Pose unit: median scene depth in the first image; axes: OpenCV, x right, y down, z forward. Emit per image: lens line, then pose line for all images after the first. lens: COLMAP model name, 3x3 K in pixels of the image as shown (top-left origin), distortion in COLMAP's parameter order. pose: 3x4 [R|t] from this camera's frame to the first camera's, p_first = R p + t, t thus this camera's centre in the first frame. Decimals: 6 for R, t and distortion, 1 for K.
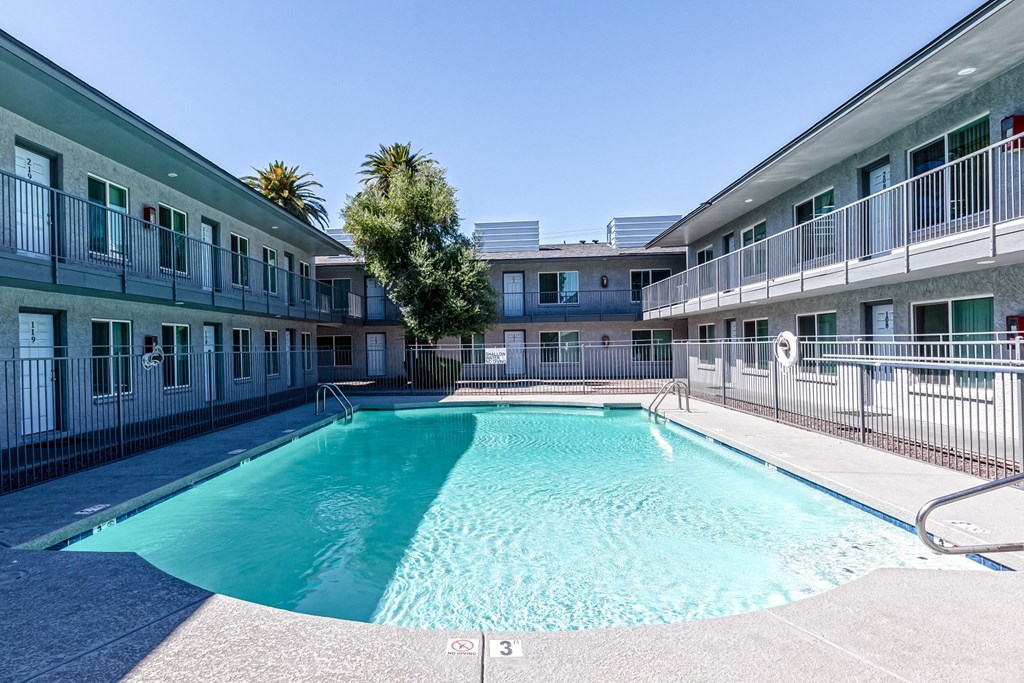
lens RADIAL K [[541.7, 0, 514.3], [0, 541.7, 337.6], [0, 0, 1]] dist [0.003075, 0.001630]
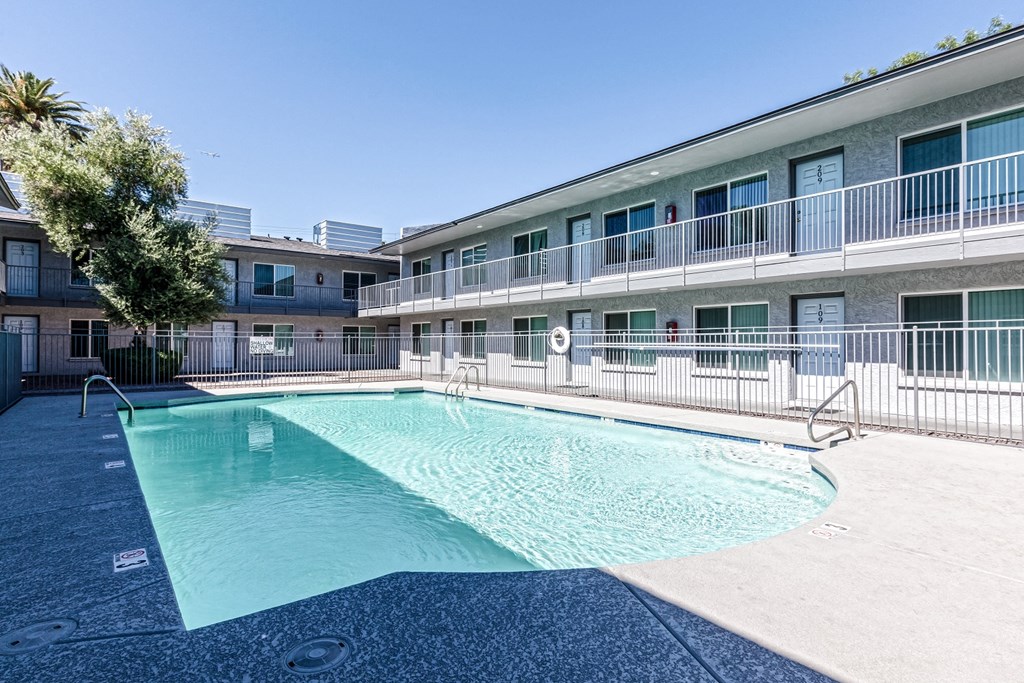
lens RADIAL K [[473.1, 0, 510.9], [0, 473.1, 334.7], [0, 0, 1]] dist [0.000682, 0.000335]
pose [[0.771093, 0.027311, 0.636136, -0.196115], [-0.023136, 0.999622, -0.014872, 0.016042], [-0.636302, -0.003250, 0.771433, 0.081082]]
